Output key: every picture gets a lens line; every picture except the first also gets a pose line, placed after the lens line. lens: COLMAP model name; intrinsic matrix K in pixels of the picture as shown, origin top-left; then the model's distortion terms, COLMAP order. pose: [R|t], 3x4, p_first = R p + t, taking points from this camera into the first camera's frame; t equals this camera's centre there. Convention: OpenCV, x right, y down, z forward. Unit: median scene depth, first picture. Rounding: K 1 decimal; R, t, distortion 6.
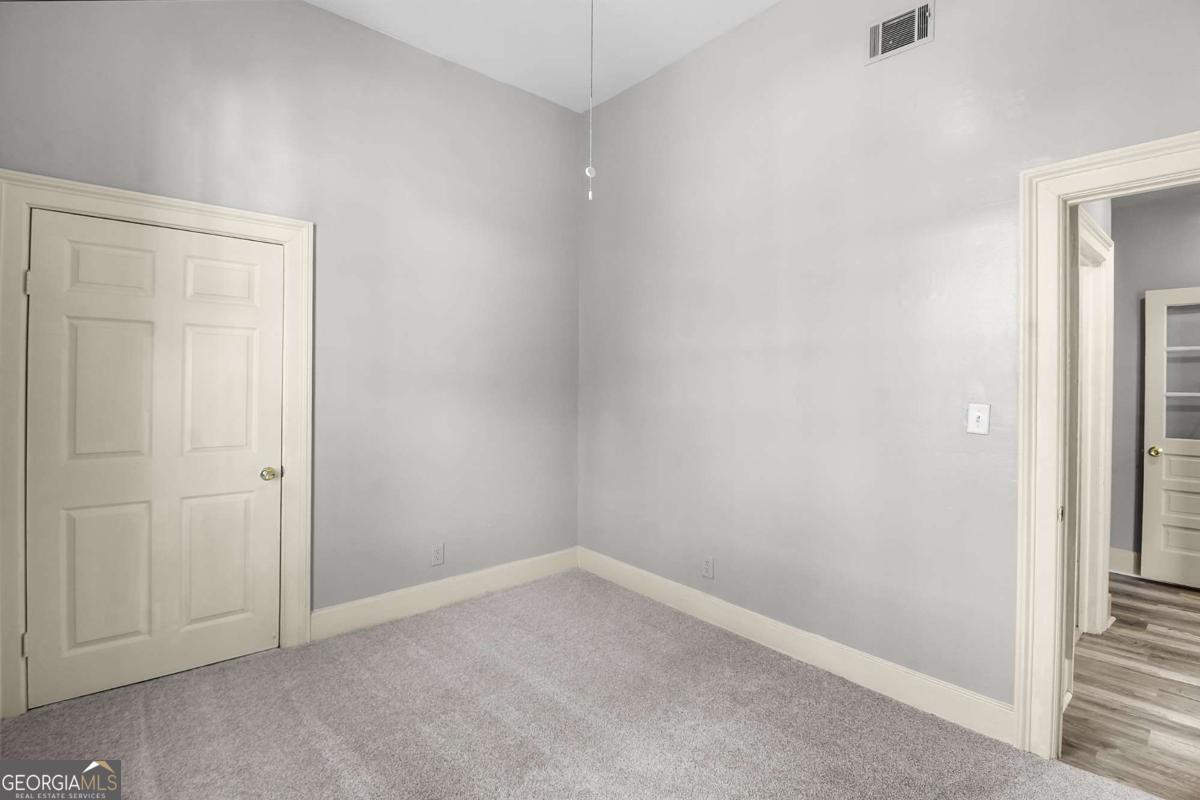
lens RADIAL K [[561.8, 0, 594.9], [0, 561.8, 381.0], [0, 0, 1]] dist [0.001351, -0.014467]
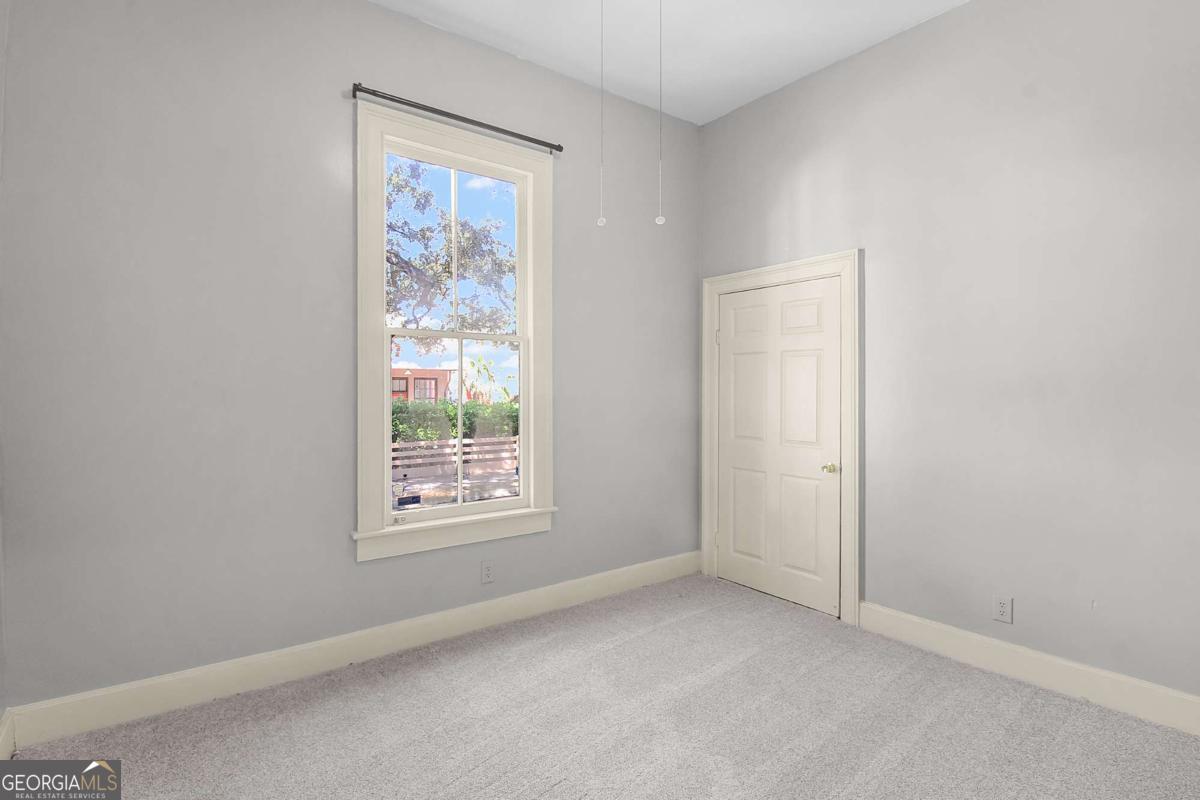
lens RADIAL K [[574.9, 0, 598.9], [0, 574.9, 394.3], [0, 0, 1]] dist [0.001618, -0.009017]
pose [[-0.068274, -0.010899, -0.997607, 0.723418], [-0.001367, 0.999940, -0.010831, 0.022394], [0.997666, 0.000624, -0.068285, 0.620709]]
